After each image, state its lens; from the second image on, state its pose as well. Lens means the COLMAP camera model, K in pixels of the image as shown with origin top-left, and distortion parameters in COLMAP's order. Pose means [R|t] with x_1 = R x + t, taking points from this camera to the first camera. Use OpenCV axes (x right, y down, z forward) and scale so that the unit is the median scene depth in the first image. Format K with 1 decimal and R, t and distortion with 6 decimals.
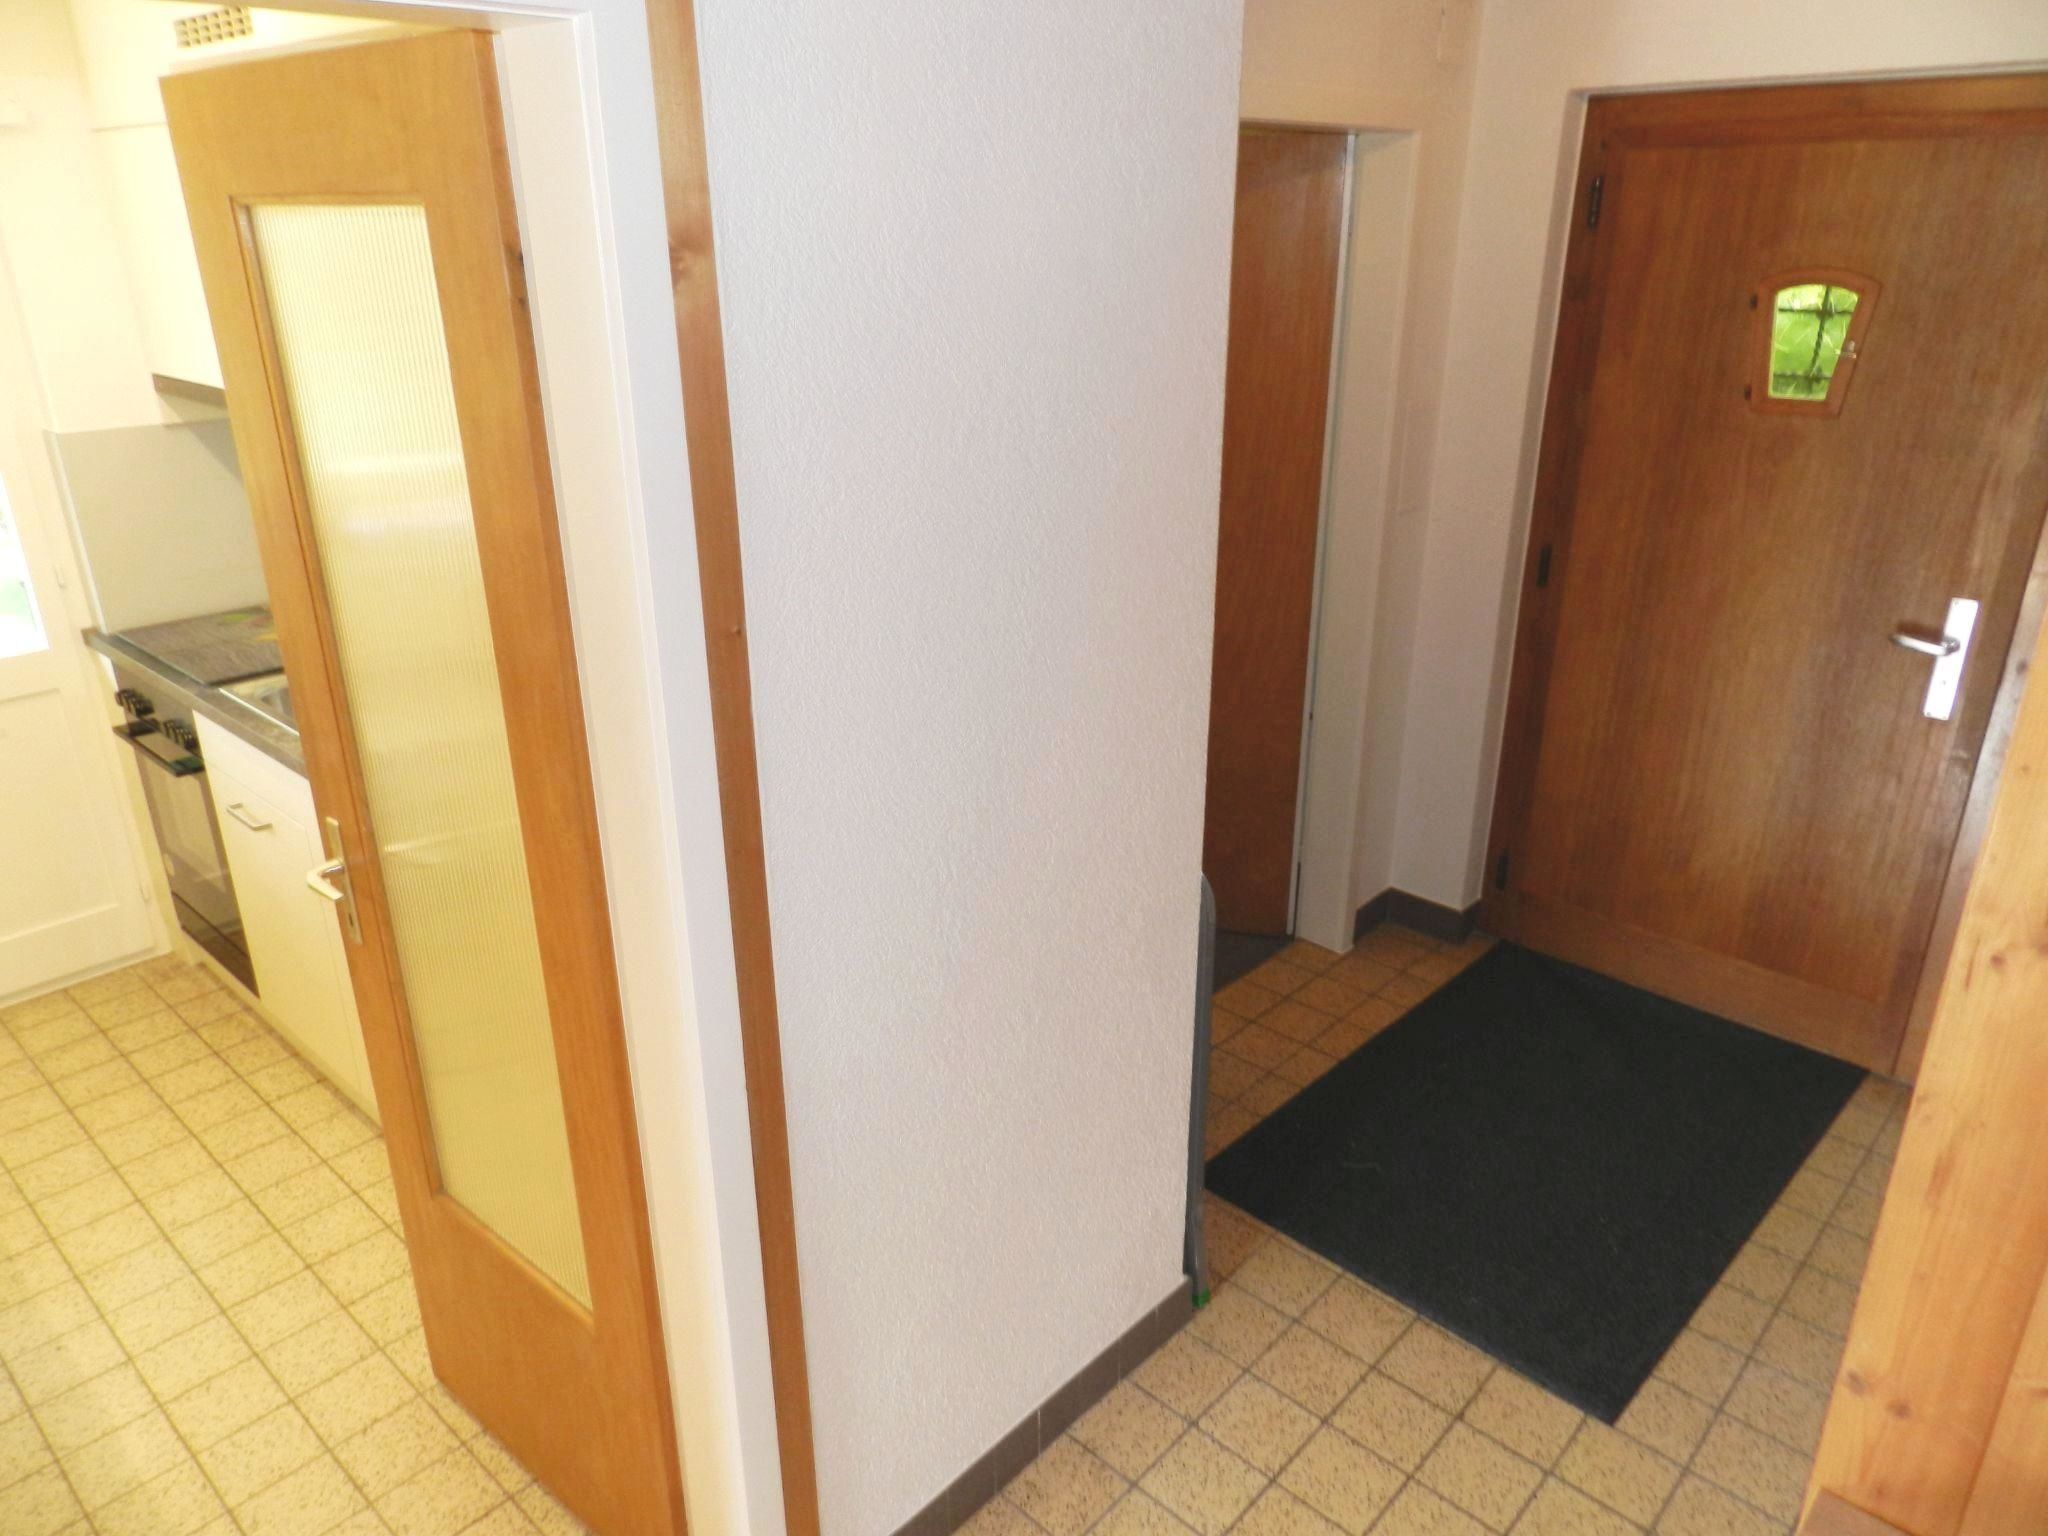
lens RADIAL K [[1383.2, 0, 1024.0], [0, 1383.2, 768.0], [0, 0, 1]] dist [0.017810, -0.003102]
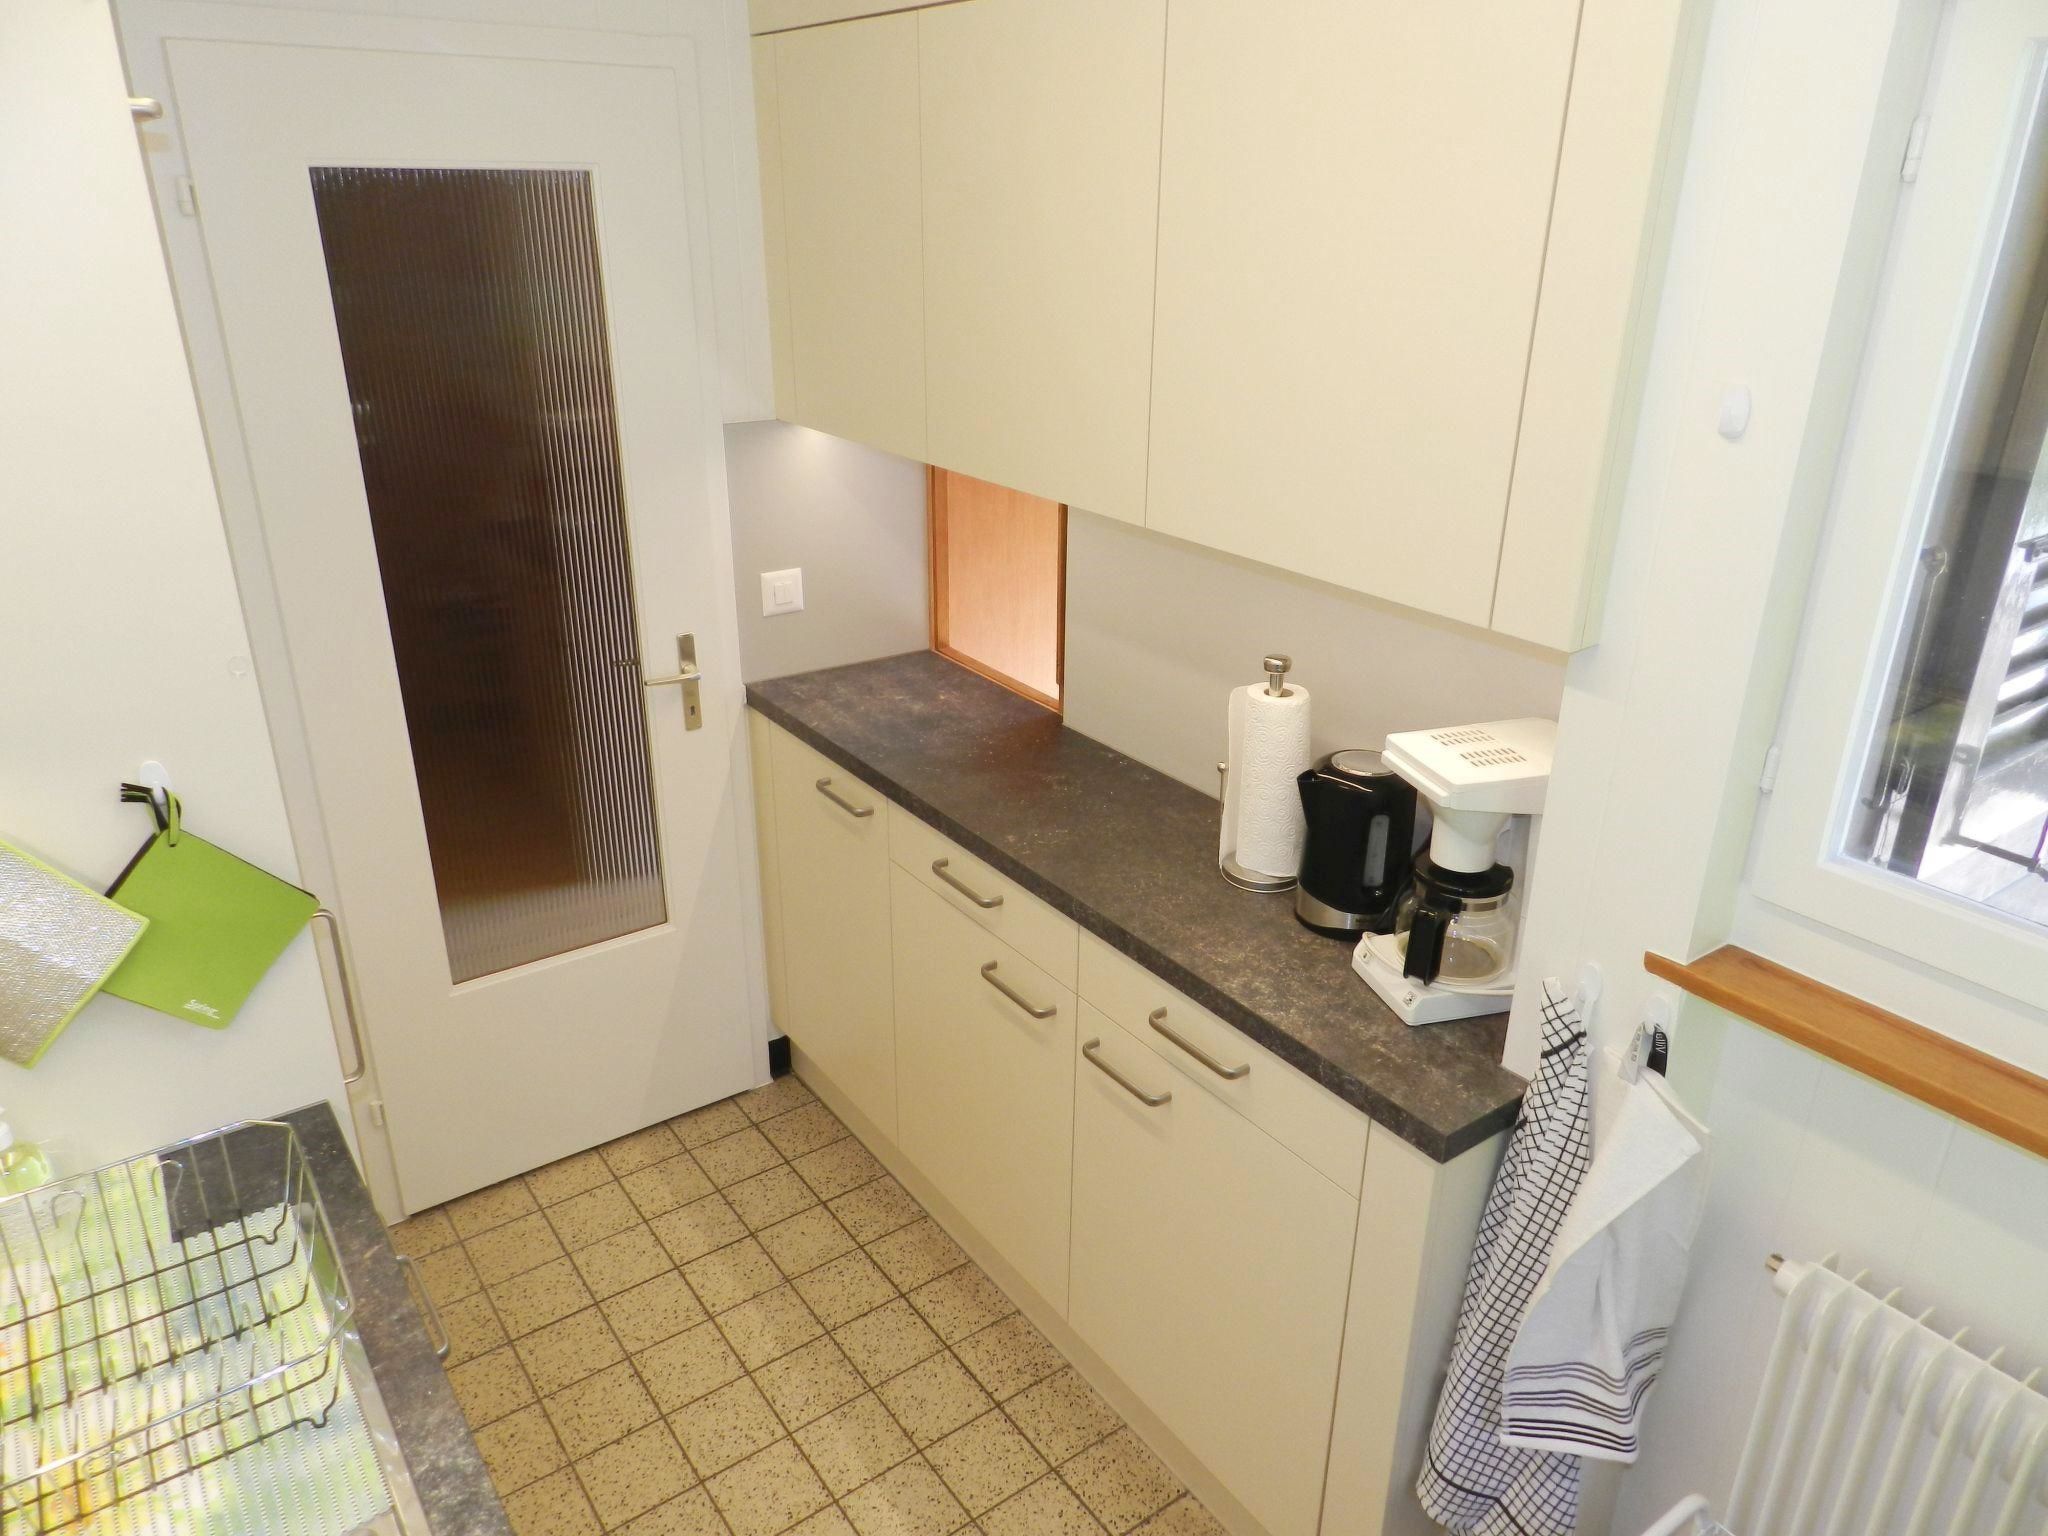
lens RADIAL K [[1383.2, 0, 1024.0], [0, 1383.2, 768.0], [0, 0, 1]] dist [0.017810, -0.003102]
pose [[-0.979615, -0.083022, 0.182924, -0.880207], [0.069470, 0.714405, 0.696275, -0.510826], [-0.188488, 0.694789, -0.694075, 1.296709]]
